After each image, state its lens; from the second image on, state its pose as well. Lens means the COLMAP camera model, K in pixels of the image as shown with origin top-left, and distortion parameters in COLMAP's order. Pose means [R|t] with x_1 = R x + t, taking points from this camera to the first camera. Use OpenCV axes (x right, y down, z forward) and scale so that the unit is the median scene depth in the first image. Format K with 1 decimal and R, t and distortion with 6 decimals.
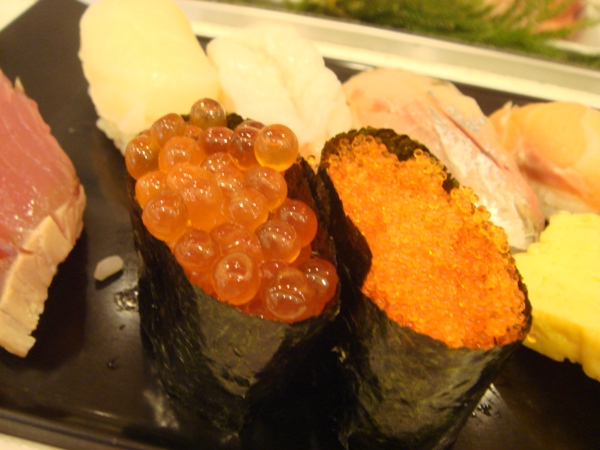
lens RADIAL K [[489.8, 0, 300.0], [0, 489.8, 225.0], [0, 0, 1]] dist [-0.006071, -0.007291]
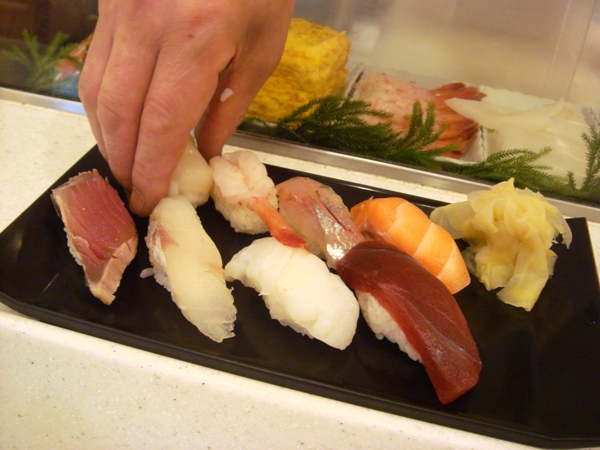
lens RADIAL K [[489.8, 0, 300.0], [0, 489.8, 225.0], [0, 0, 1]] dist [-0.006071, -0.007291]
pose [[0.998887, 0.037007, -0.029242, 0.274131], [-0.041136, 0.986859, -0.156260, 0.178445], [0.023075, 0.157289, 0.987283, -0.962690]]
